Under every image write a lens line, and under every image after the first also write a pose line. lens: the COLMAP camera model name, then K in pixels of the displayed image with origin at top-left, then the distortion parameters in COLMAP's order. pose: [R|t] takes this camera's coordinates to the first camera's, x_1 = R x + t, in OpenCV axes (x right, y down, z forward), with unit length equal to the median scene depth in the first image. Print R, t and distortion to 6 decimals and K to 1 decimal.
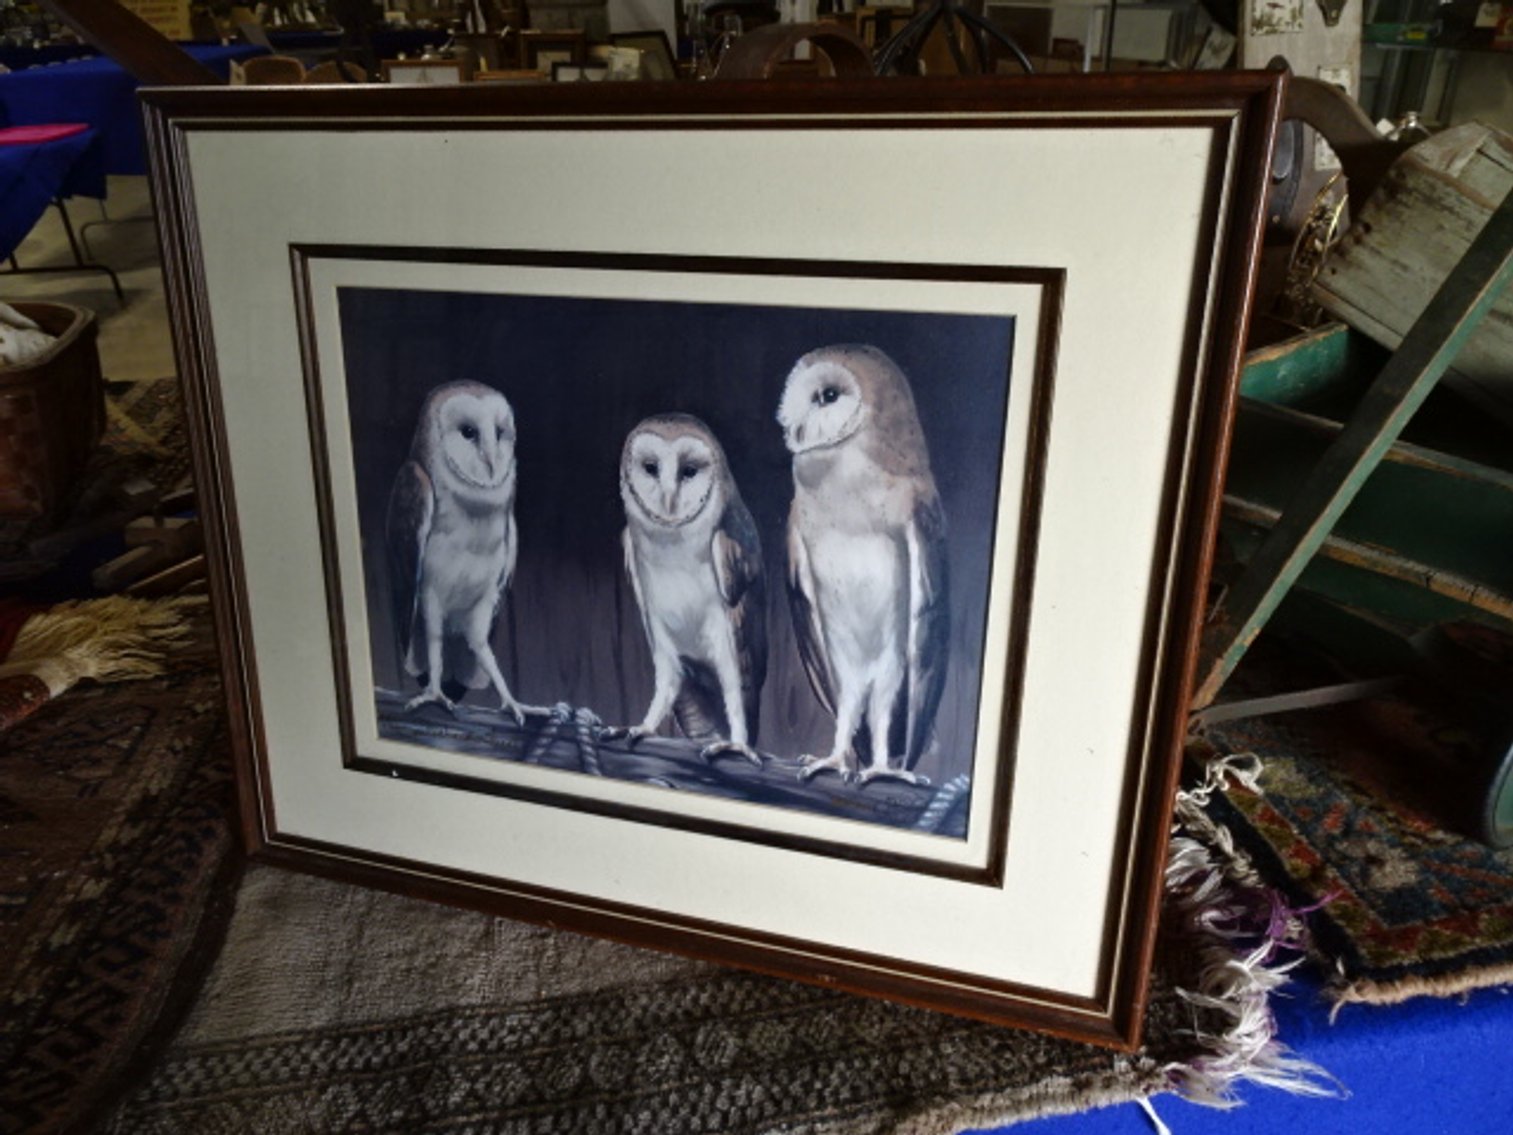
lens RADIAL K [[1078.4, 0, 763.7], [0, 1078.4, 564.1], [0, 0, 1]] dist [0.017050, -0.008349]
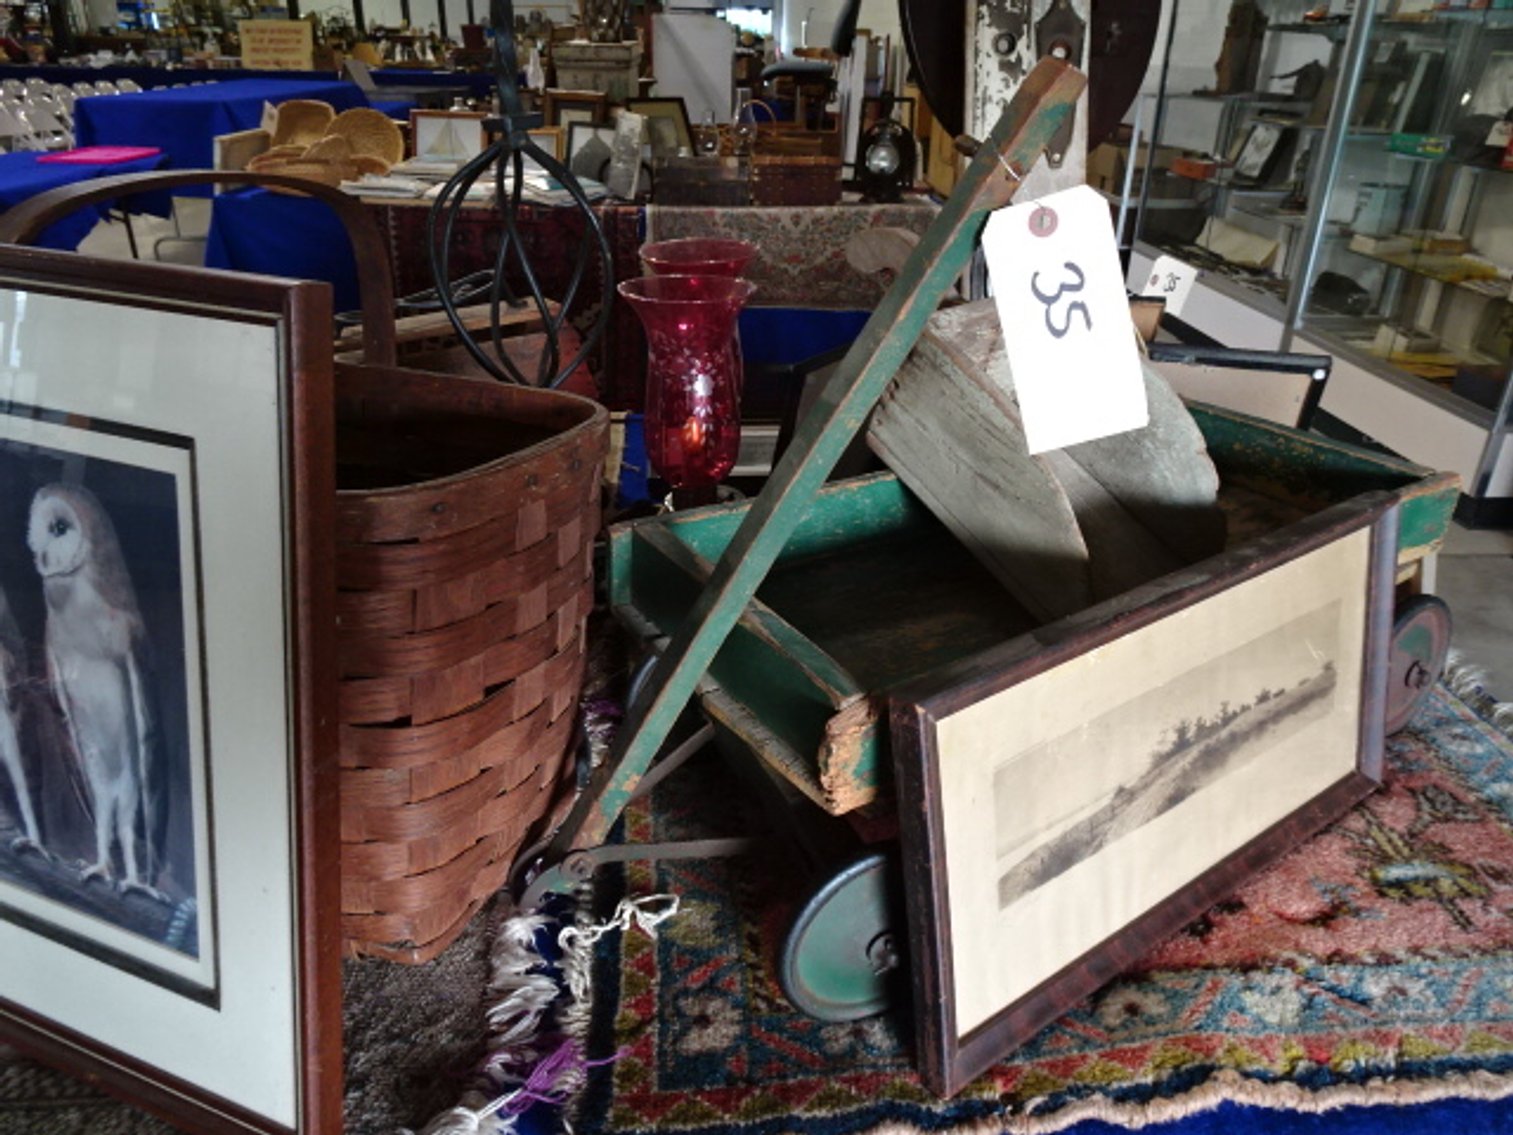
lens RADIAL K [[1078.4, 0, 745.2], [0, 1078.4, 570.3], [0, 0, 1]] dist [0.017050, -0.008349]
pose [[0.992998, 0.092140, -0.073932, 0.645659], [-0.094948, 0.994852, -0.035404, -0.111575], [0.070289, 0.042176, 0.996635, -0.013845]]
